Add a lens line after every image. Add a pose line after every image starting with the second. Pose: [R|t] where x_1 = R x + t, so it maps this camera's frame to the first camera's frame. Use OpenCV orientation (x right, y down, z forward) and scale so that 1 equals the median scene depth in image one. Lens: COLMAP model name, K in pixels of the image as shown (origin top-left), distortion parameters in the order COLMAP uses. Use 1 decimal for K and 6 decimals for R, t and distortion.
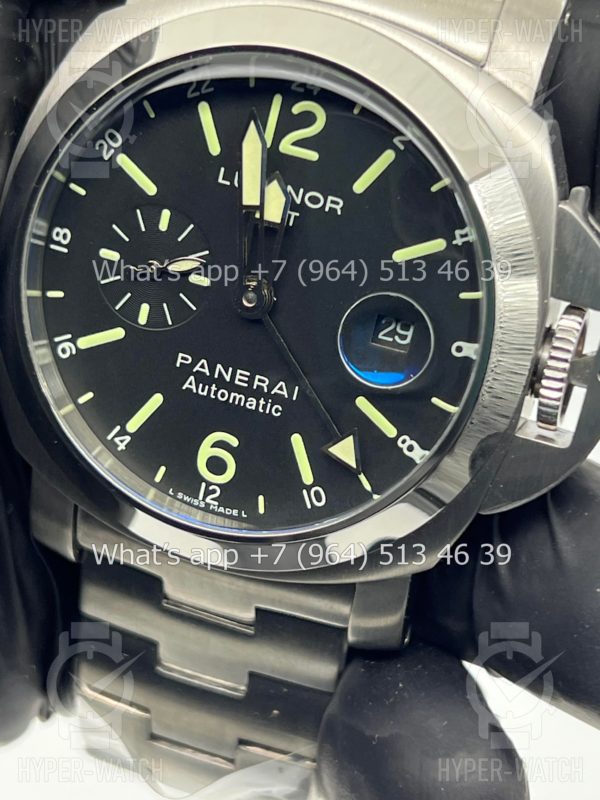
lens RADIAL K [[1888.2, 0, 300.3], [0, 1888.2, 399.4], [0, 0, 1]] dist [0.261670, 0.000000]
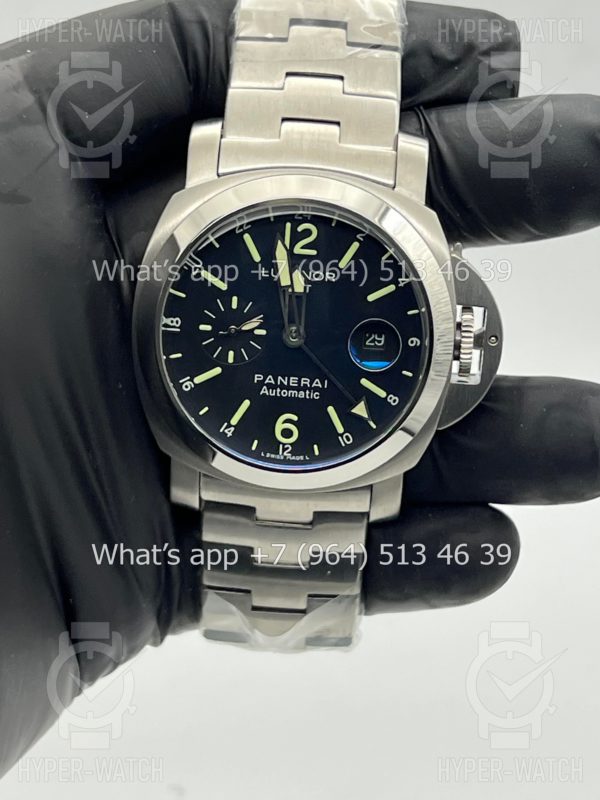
lens RADIAL K [[1888.2, 0, 301.1], [0, 1888.2, 394.8], [0, 0, 1]] dist [0.261670, 0.000000]
pose [[0.964264, -0.195367, 0.178961, -0.343016], [0.196250, 0.980469, 0.012929, -0.020688], [-0.177991, 0.022654, 0.983771, -0.741895]]
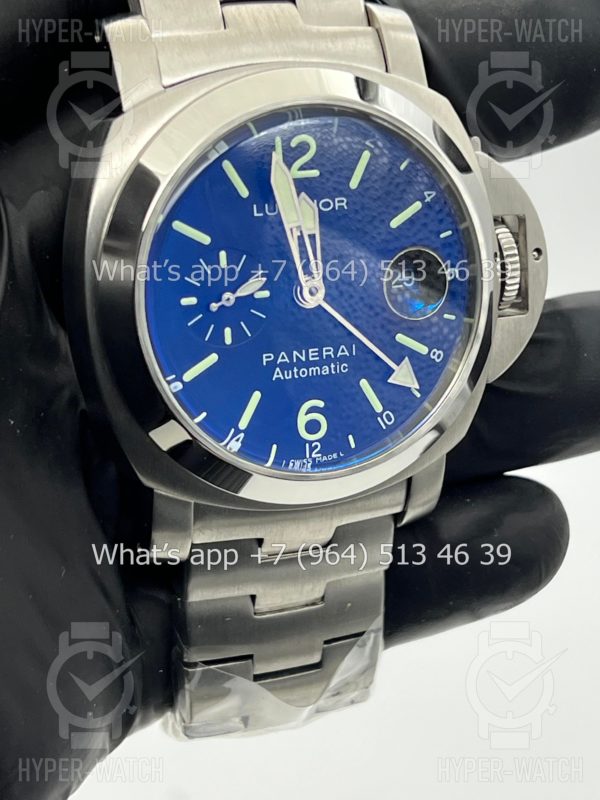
lens RADIAL K [[1888.2, 0, 298.1], [0, 1888.2, 395.6], [0, 0, 1]] dist [0.261670, 0.000000]
pose [[0.773571, -0.360586, 0.521120, -0.721262], [0.361229, 0.926558, 0.104904, -0.124310], [-0.520675, 0.107093, 0.847012, -0.085694]]
